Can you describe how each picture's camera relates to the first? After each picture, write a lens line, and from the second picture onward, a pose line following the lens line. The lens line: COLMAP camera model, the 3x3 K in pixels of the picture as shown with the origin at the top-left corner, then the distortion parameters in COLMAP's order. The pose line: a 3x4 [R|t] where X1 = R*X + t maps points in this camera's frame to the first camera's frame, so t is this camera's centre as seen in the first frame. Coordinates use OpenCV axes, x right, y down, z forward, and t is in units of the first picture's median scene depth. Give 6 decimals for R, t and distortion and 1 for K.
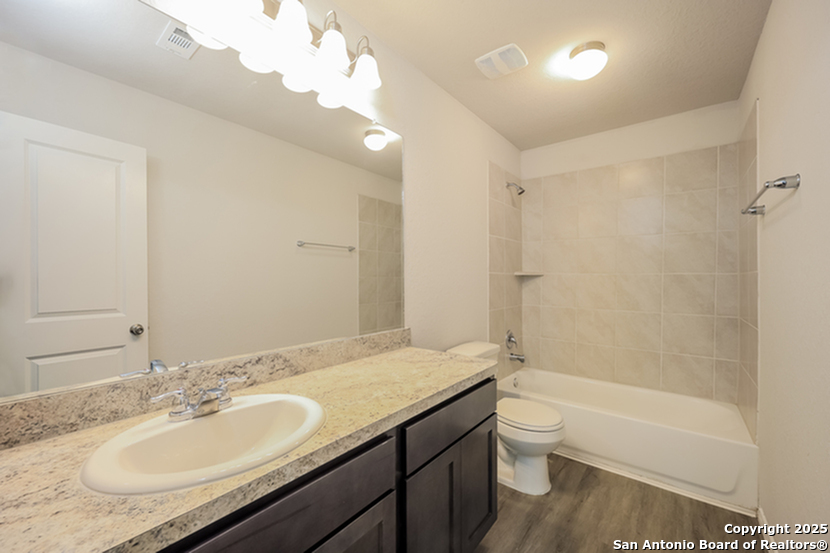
lens RADIAL K [[334.8, 0, 414.2], [0, 334.8, 278.9], [0, 0, 1]] dist [0.000742, 0.000018]
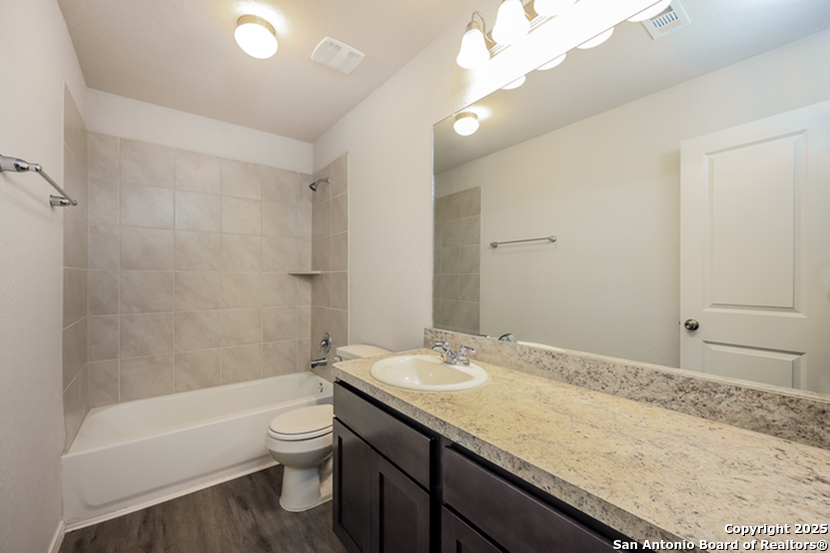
lens RADIAL K [[334.8, 0, 414.2], [0, 334.8, 278.9], [0, 0, 1]] dist [0.000742, 0.000018]
pose [[0.227826, 0.003105, 0.973697, -0.997184], [0.011284, 0.999919, -0.005829, 0.018223], [-0.973637, 0.012315, 0.227772, 1.142939]]
